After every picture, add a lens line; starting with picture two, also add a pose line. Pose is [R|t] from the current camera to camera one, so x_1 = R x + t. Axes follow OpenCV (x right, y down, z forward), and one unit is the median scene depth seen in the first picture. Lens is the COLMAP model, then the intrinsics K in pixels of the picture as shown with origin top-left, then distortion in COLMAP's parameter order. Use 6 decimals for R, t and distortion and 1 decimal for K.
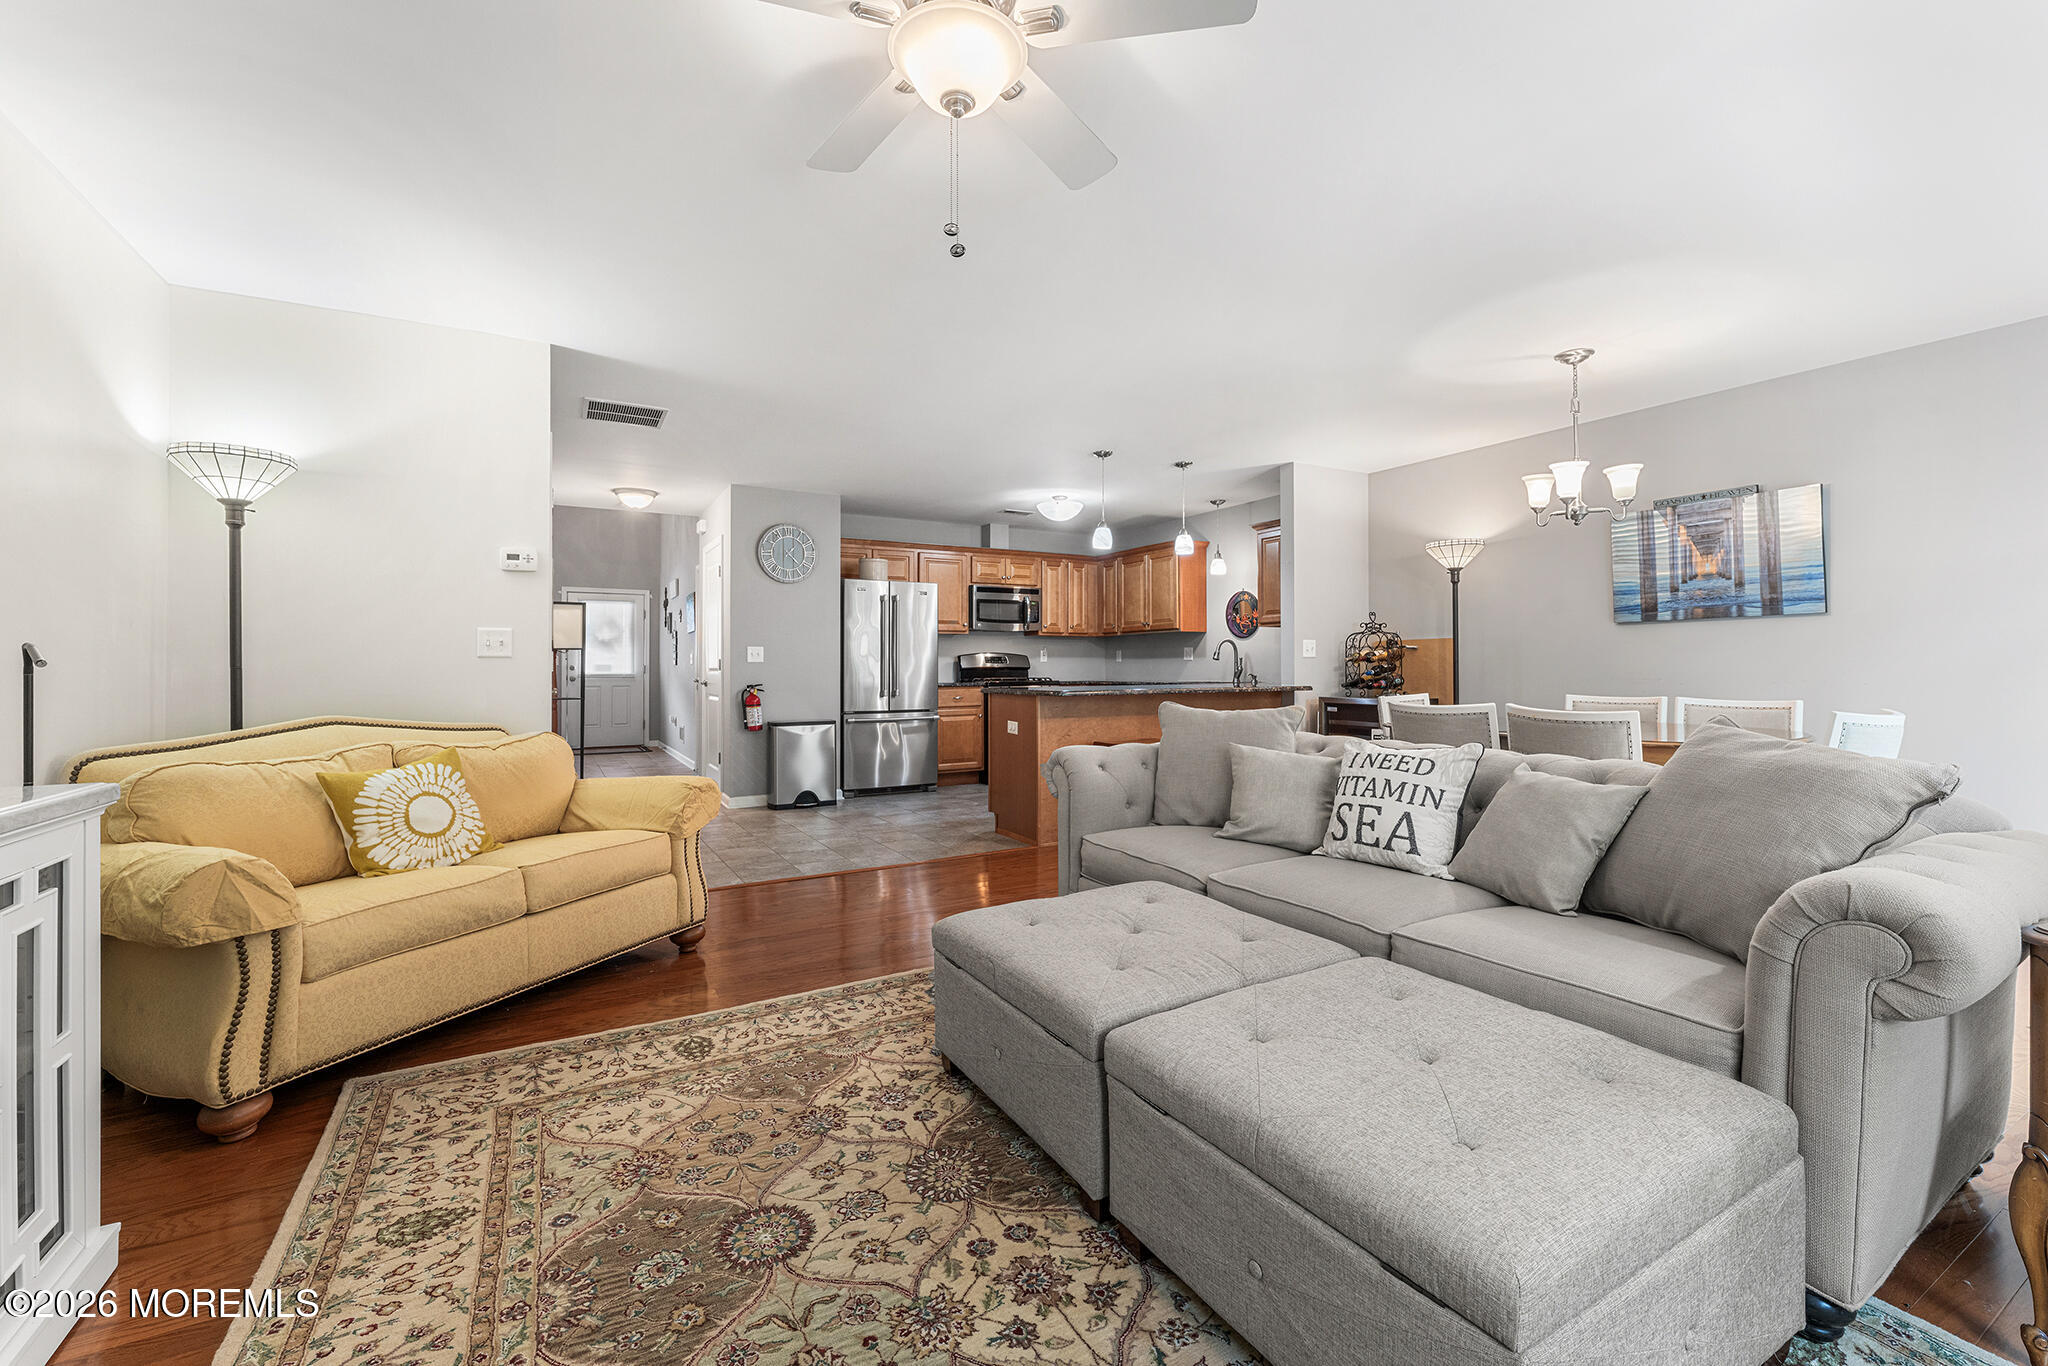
lens RADIAL K [[855.2, 0, 1022.0], [0, 855.2, 662.4], [0, 0, 1]] dist [-0.000353, -0.000012]
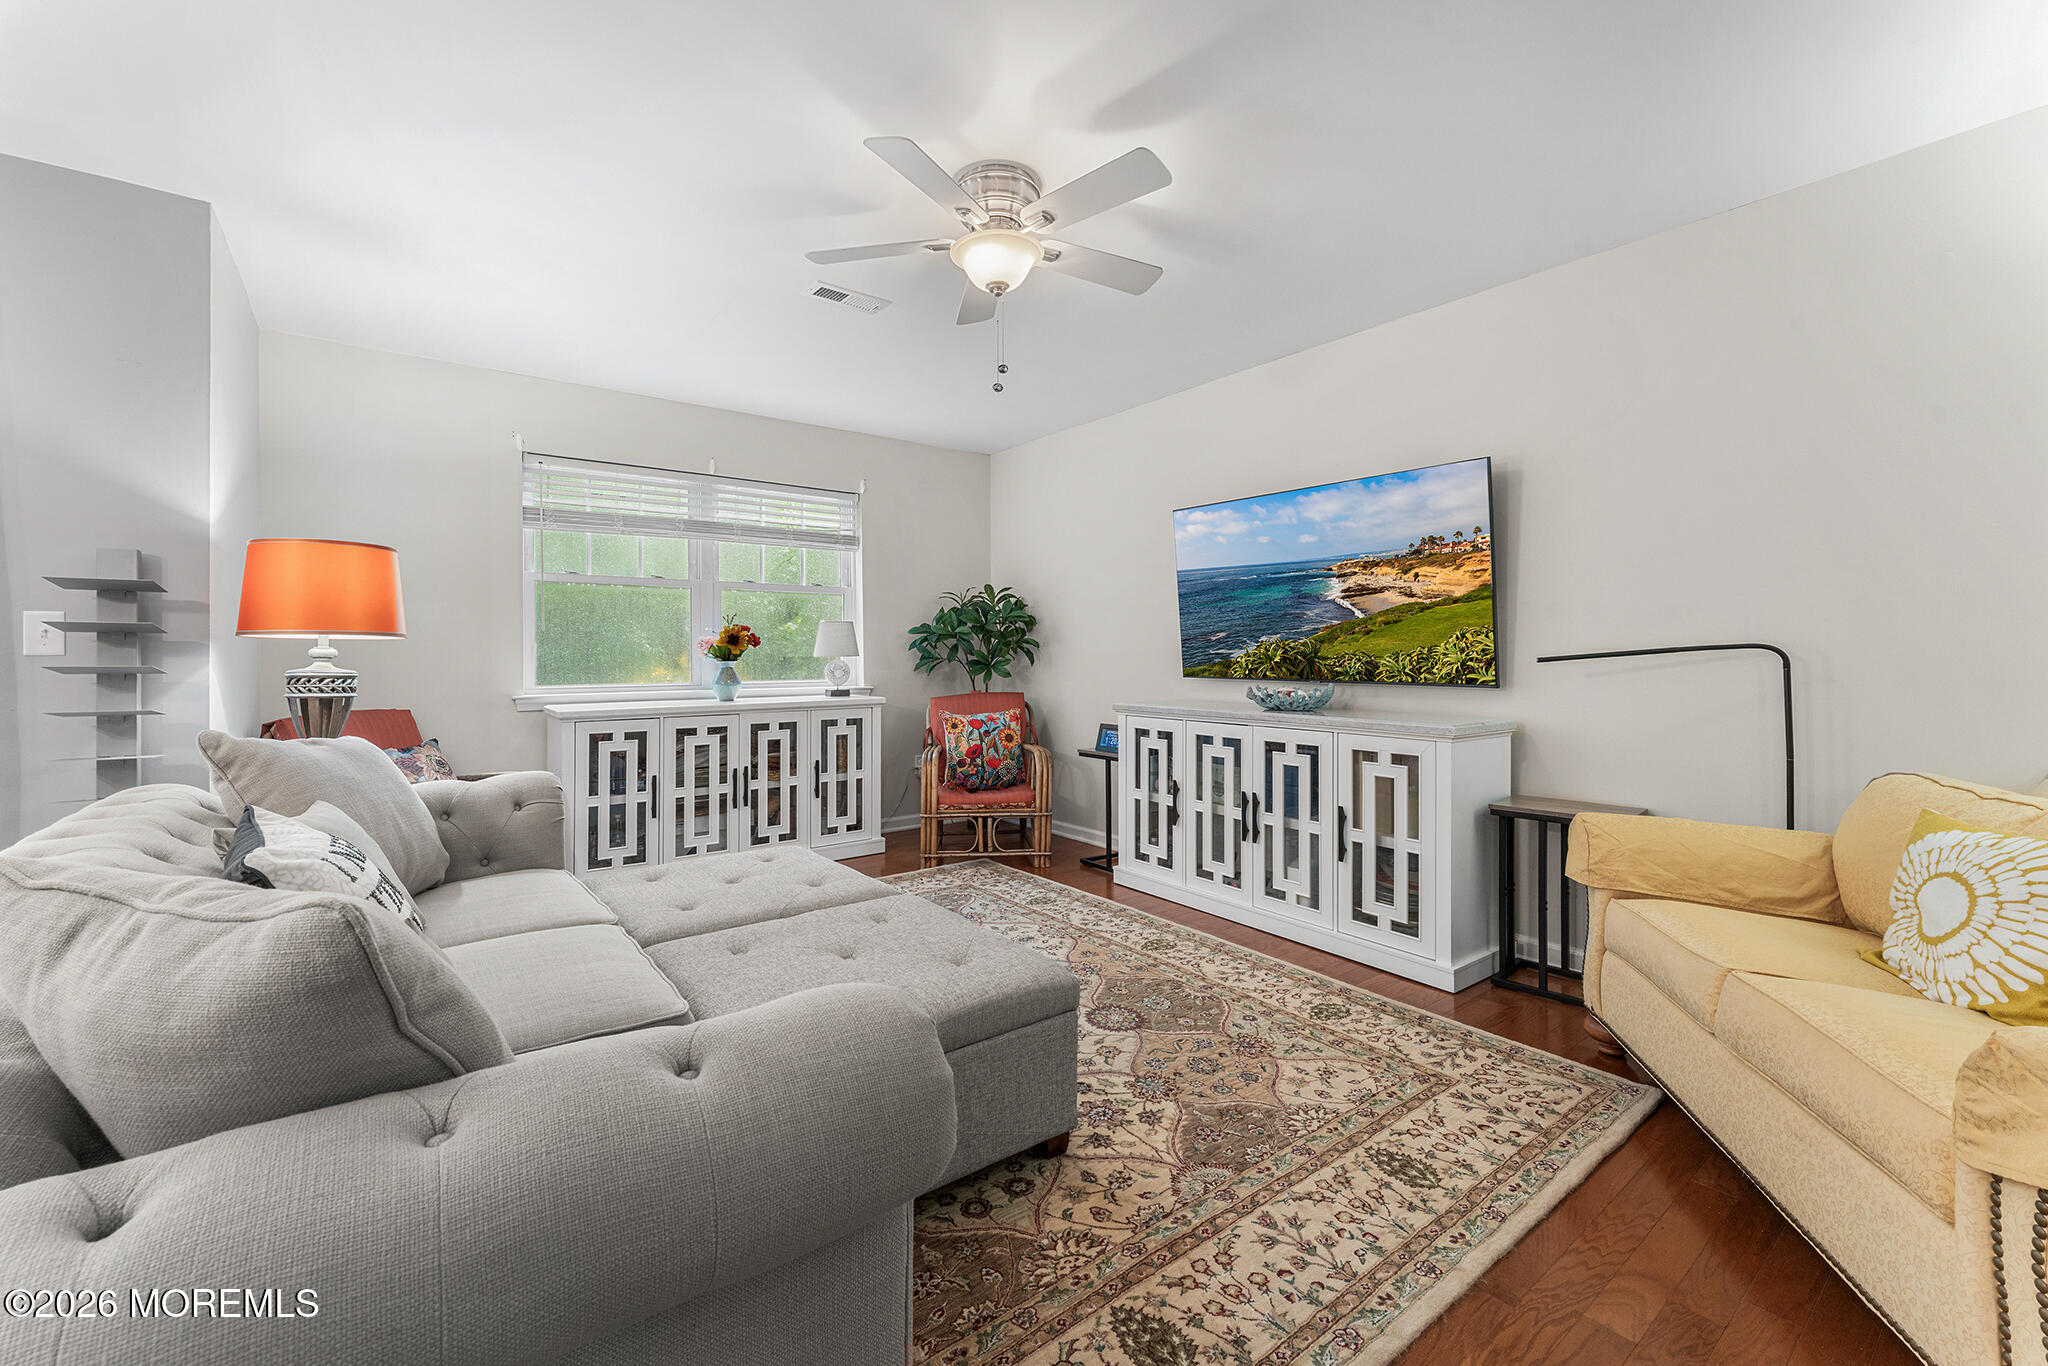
lens RADIAL K [[826.6, 0, 1019.0], [0, 826.6, 646.1], [0, 0, 1]] dist [-0.000108, -0.000074]
pose [[-0.991283, 0.005954, -0.131619, 0.029291], [0.007351, 0.999922, -0.010134, -0.006840], [0.131548, -0.011014, -0.991249, 0.903417]]
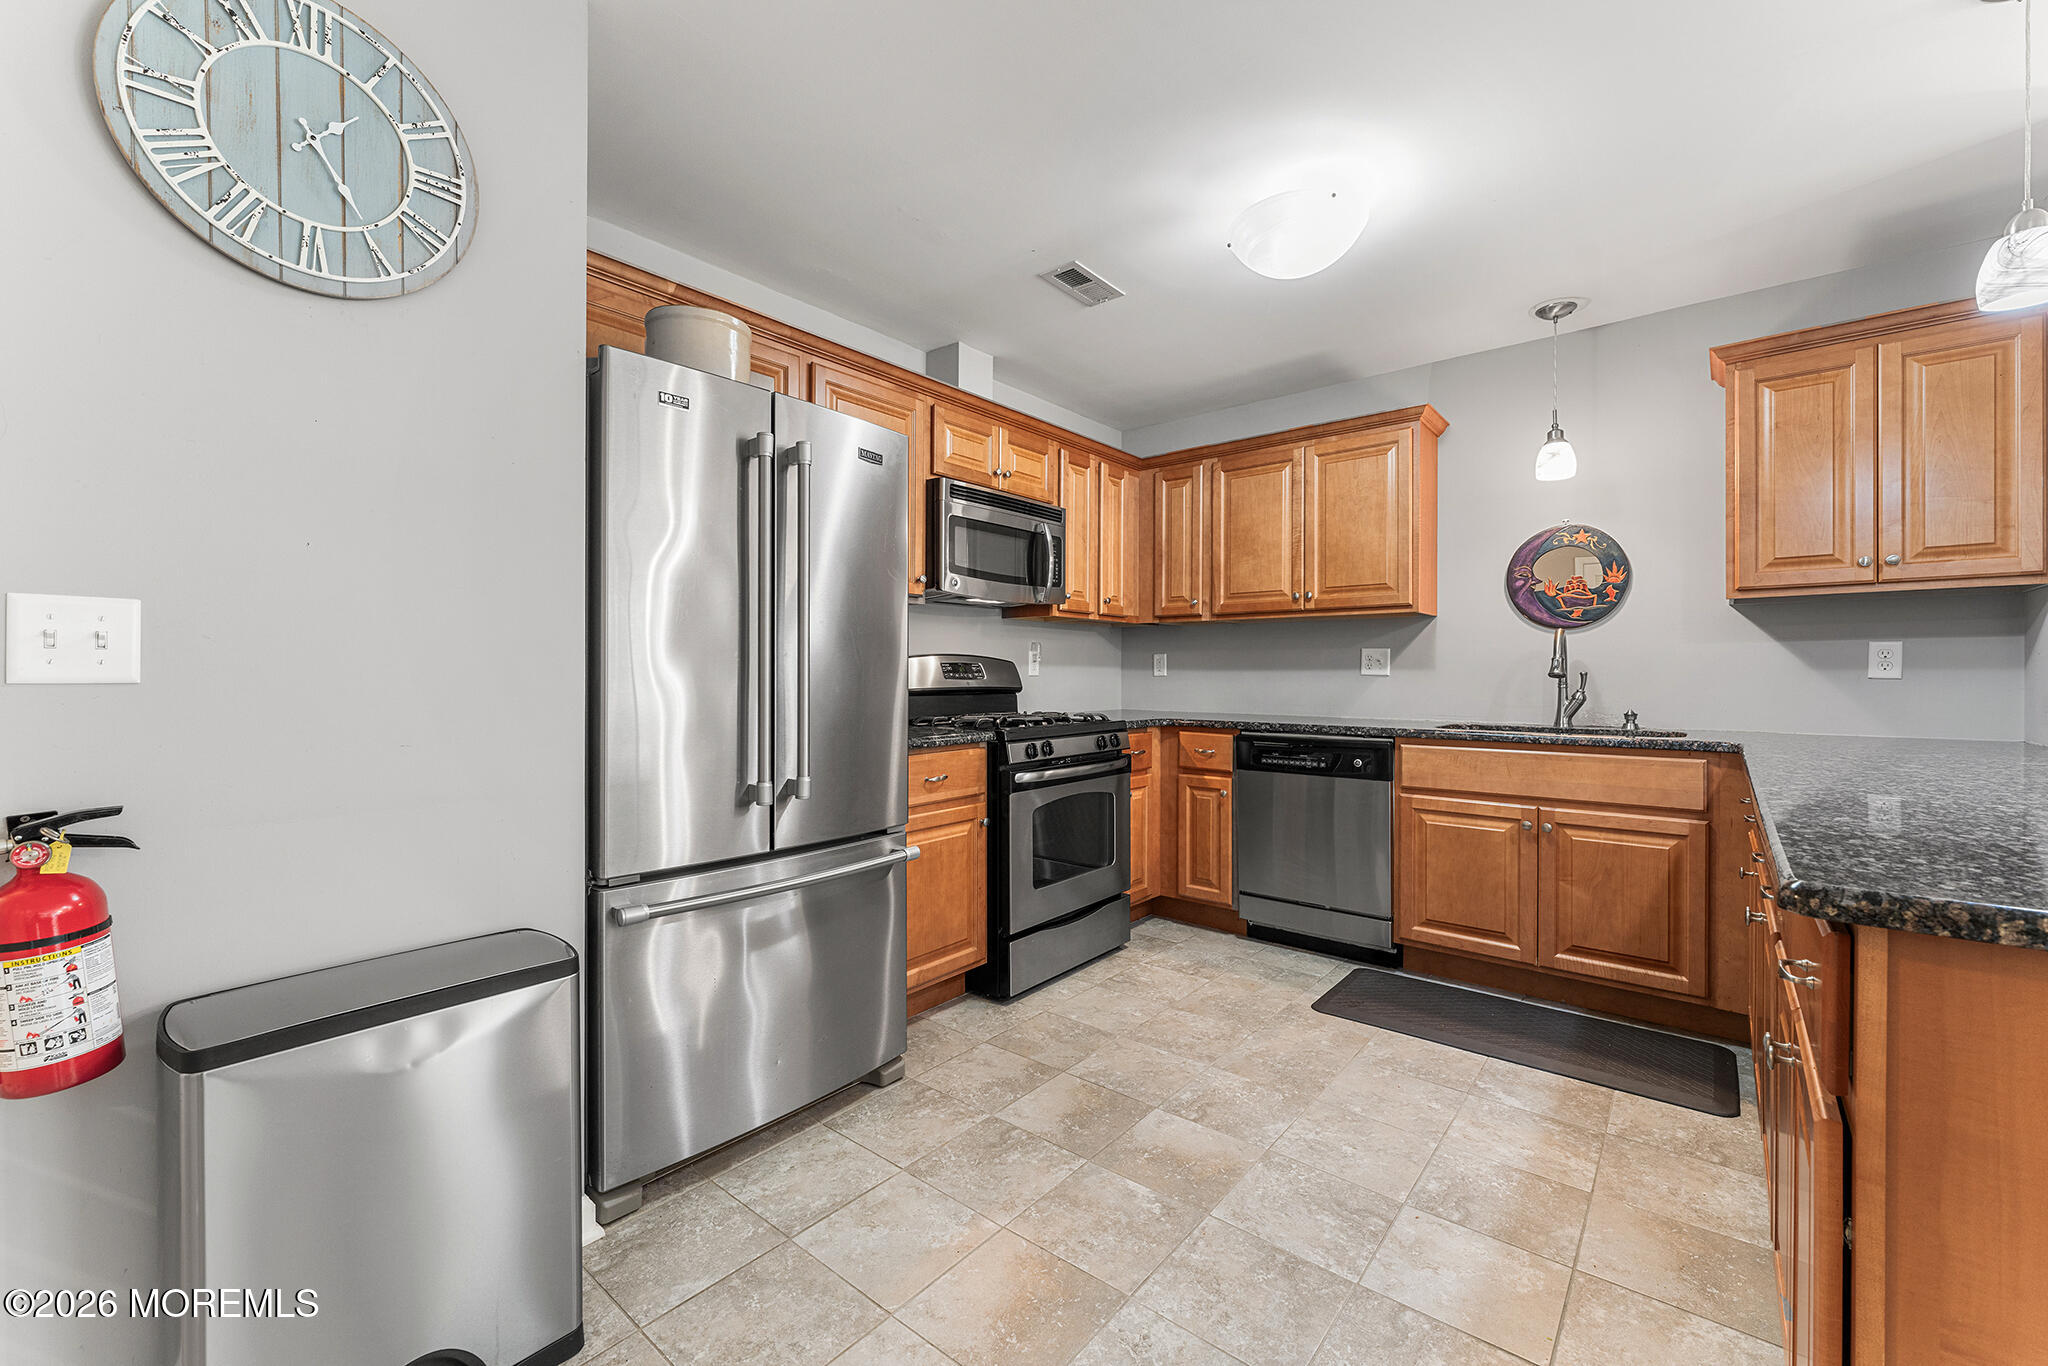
lens RADIAL K [[825.0, 0, 1013.2], [0, 825.0, 676.3], [0, 0, 1]] dist [-0.001311, -0.000280]
pose [[0.939579, 0.005537, 0.342288, -0.275733], [-0.008679, 0.999933, 0.007647, -0.006729], [-0.342223, -0.010155, 0.939564, 1.136239]]
